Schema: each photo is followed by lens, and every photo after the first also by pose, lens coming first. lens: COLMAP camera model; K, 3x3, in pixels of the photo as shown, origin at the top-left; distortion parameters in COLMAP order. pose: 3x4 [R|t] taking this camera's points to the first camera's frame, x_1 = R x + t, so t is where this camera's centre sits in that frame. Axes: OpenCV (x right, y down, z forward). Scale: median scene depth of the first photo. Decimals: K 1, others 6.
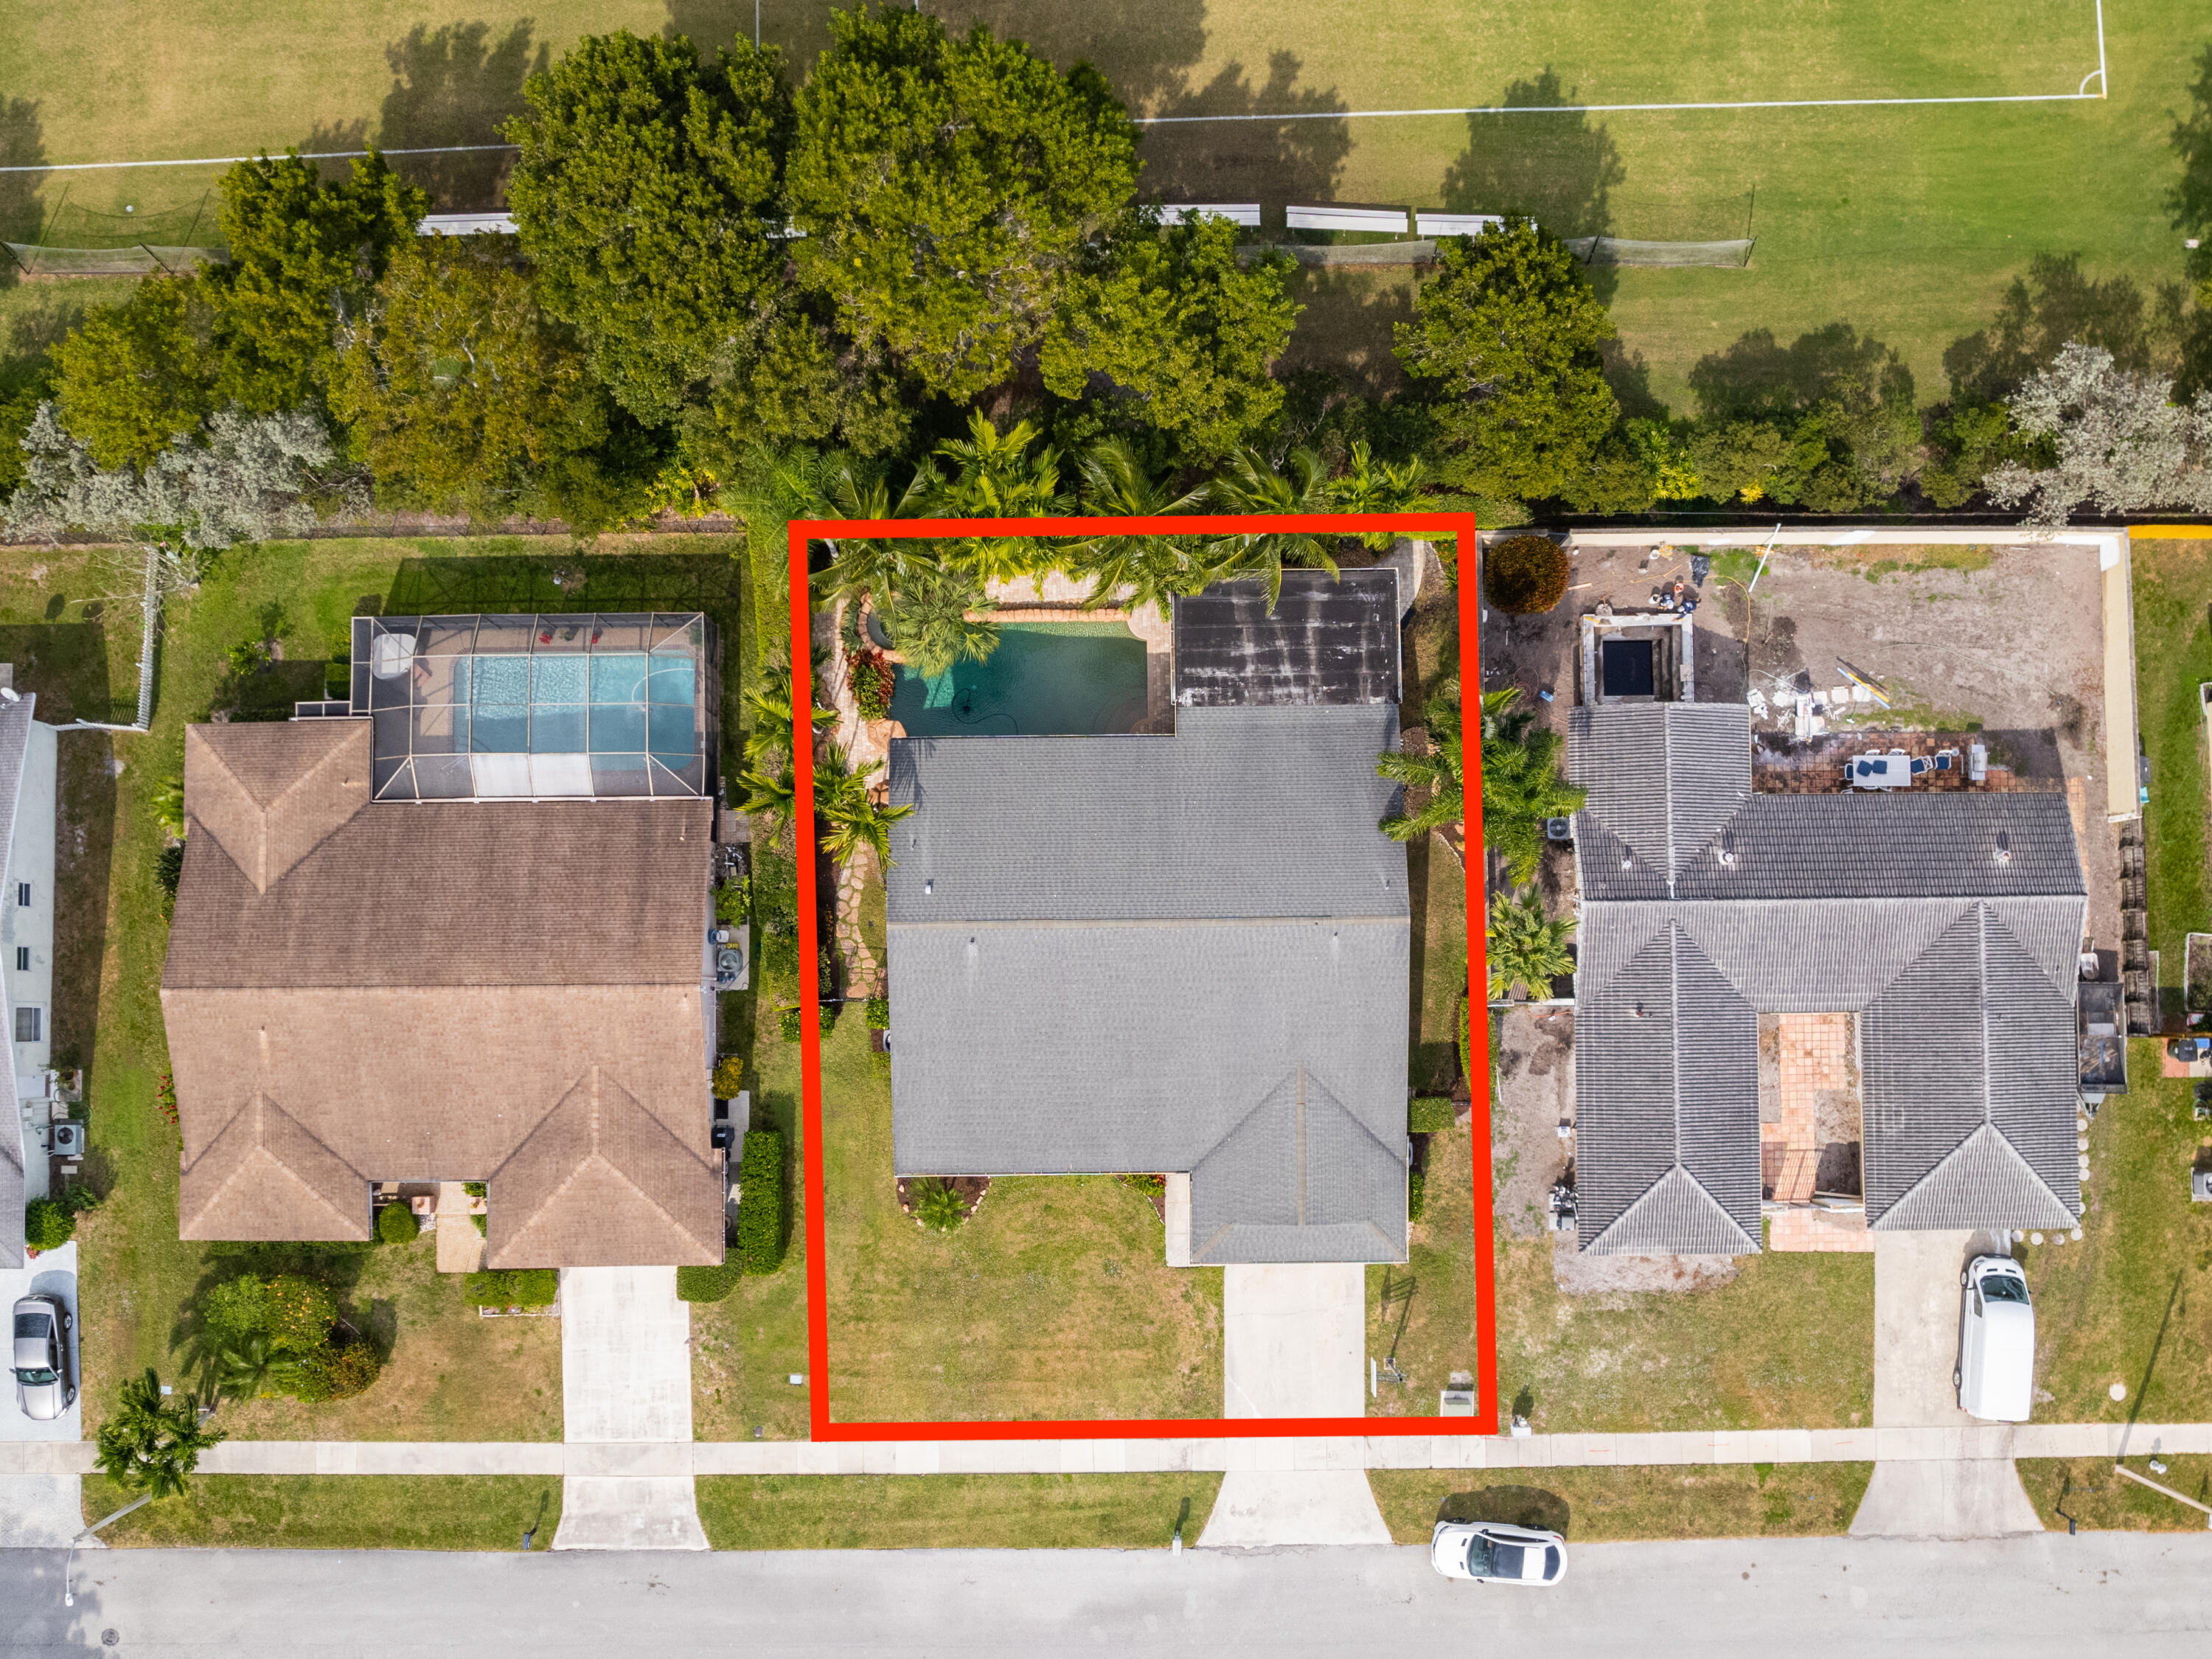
lens RADIAL K [[1866.0, 0, 1057.6], [0, 1866.0, 834.6], [0, 0, 1]] dist [-0.014356, -0.088922]
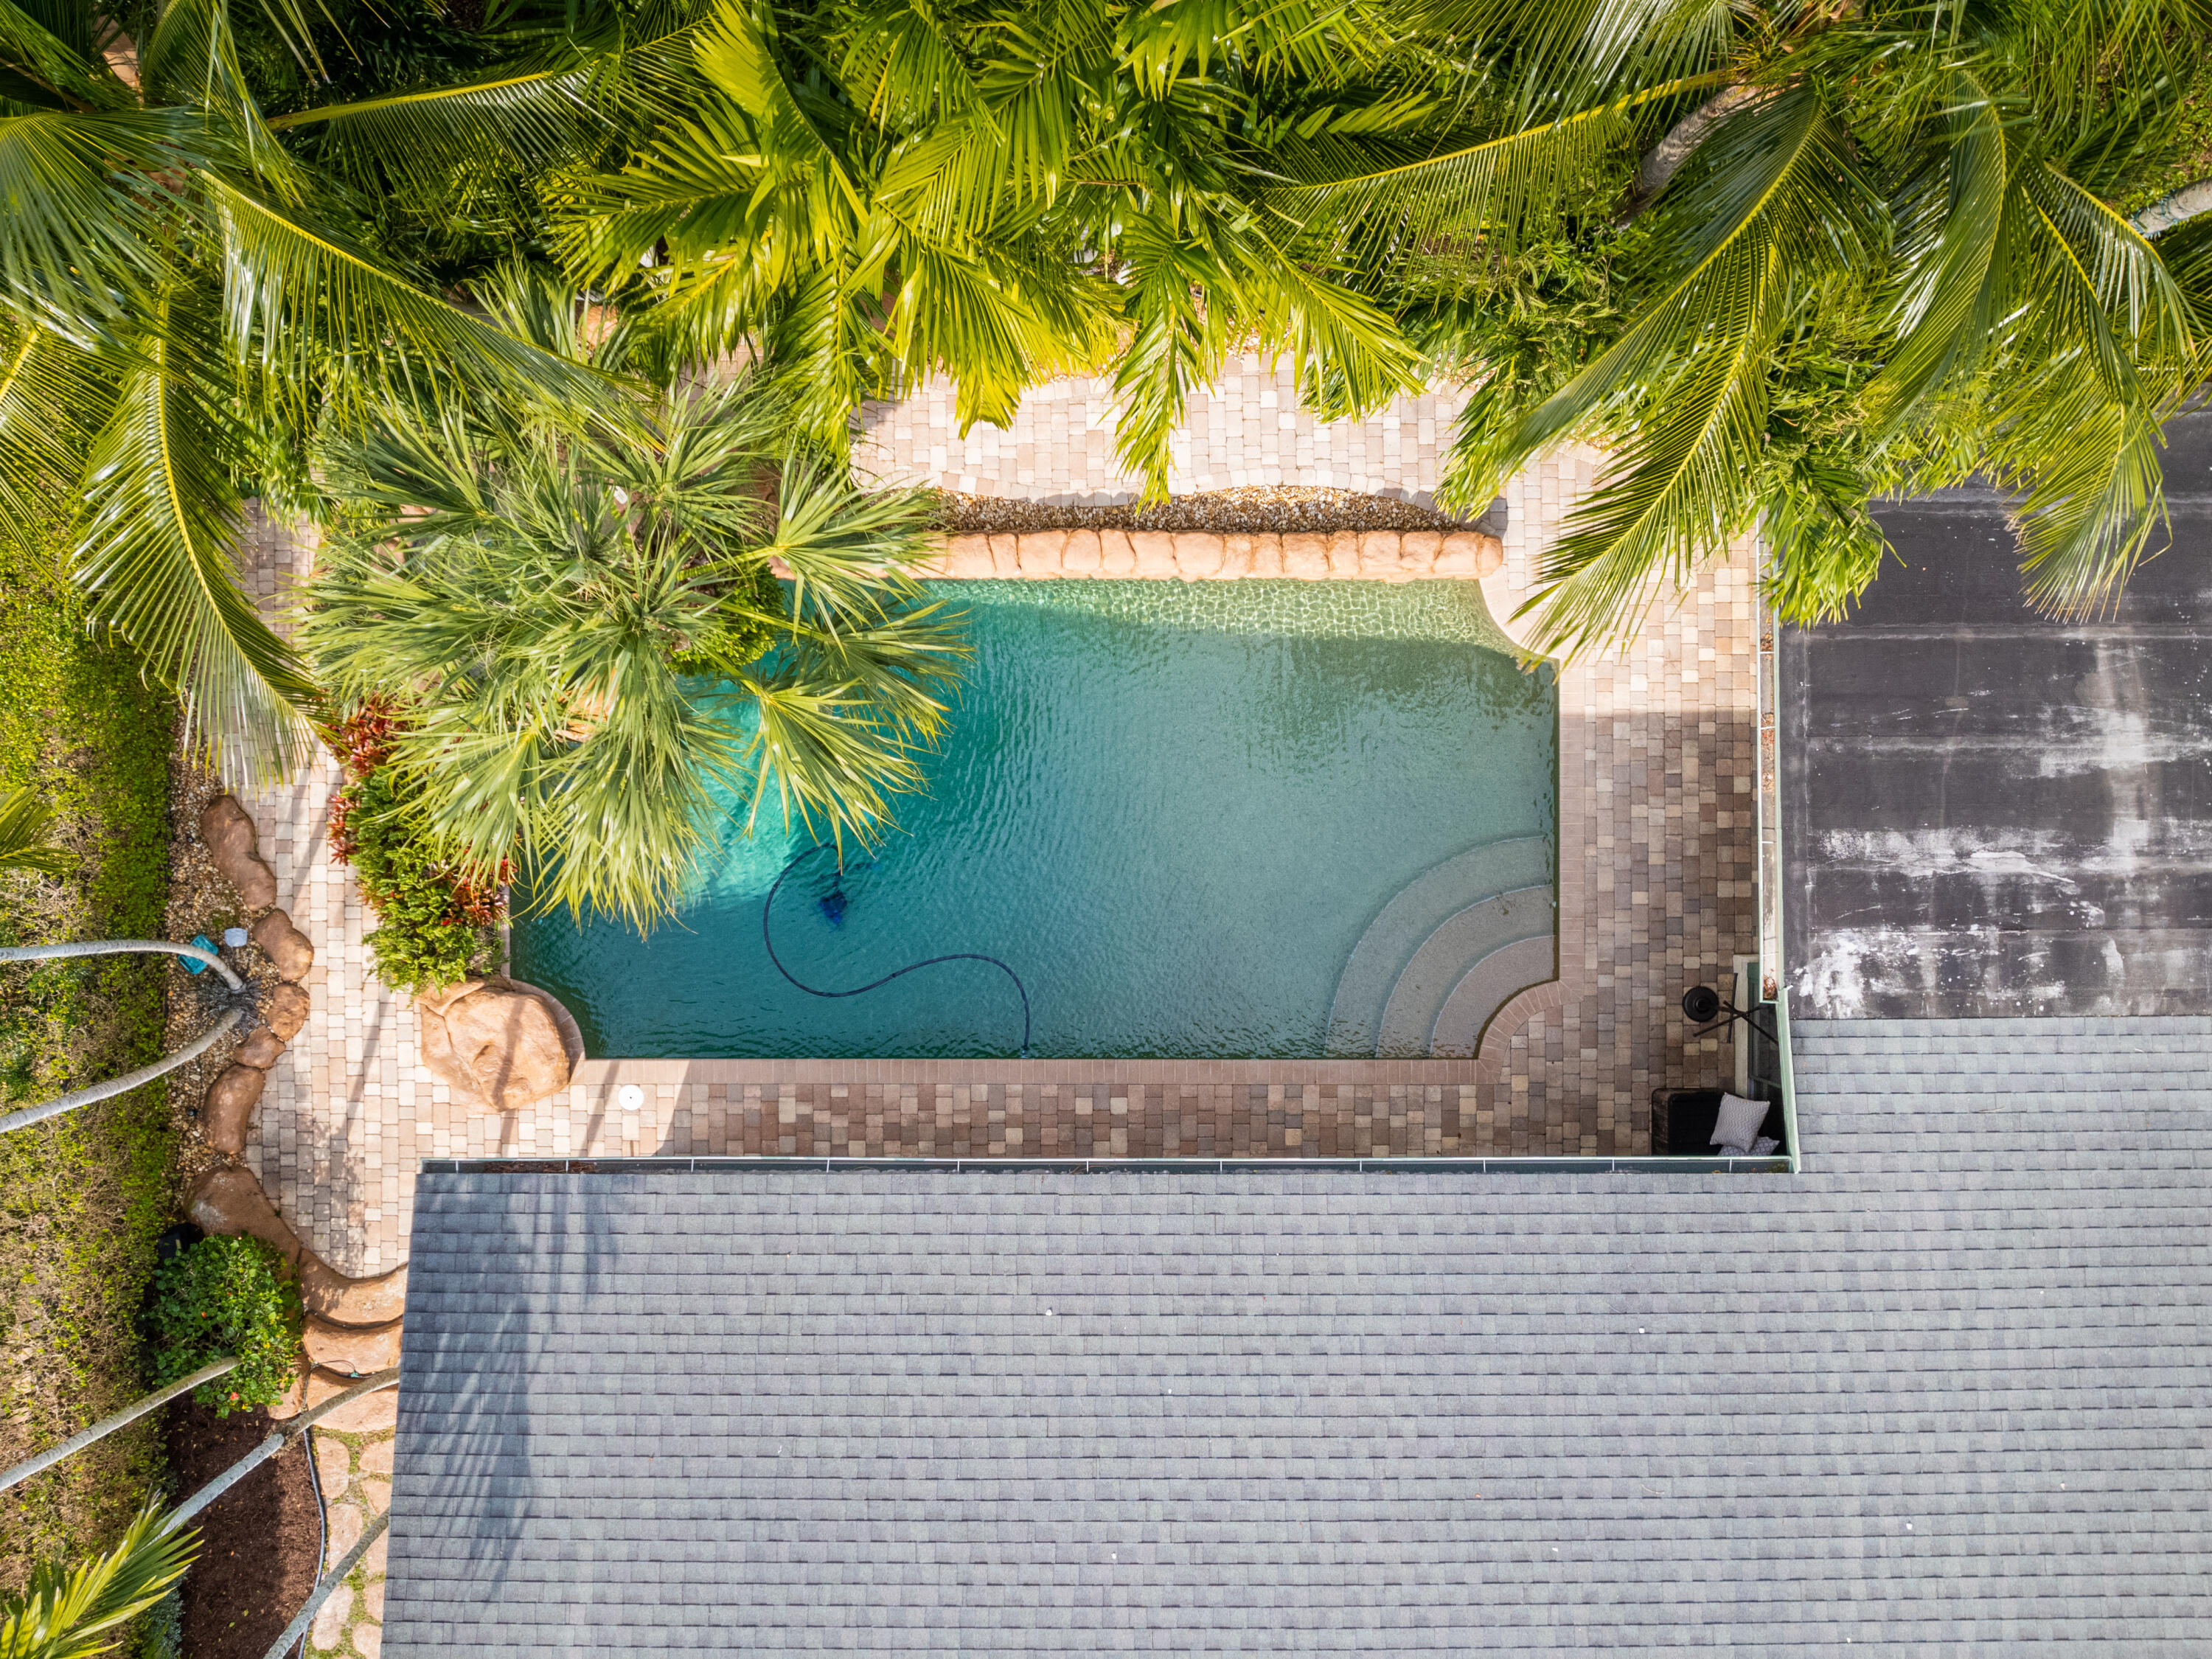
lens RADIAL K [[1866.0, 0, 1057.6], [0, 1866.0, 834.6], [0, 0, 1]] dist [-0.014356, -0.088922]
pose [[0.999974, 0.007200, 0.000012, -0.018628], [-0.007181, 0.997257, 0.073661, -0.103806], [0.000518, -0.073659, 0.997283, 0.791768]]
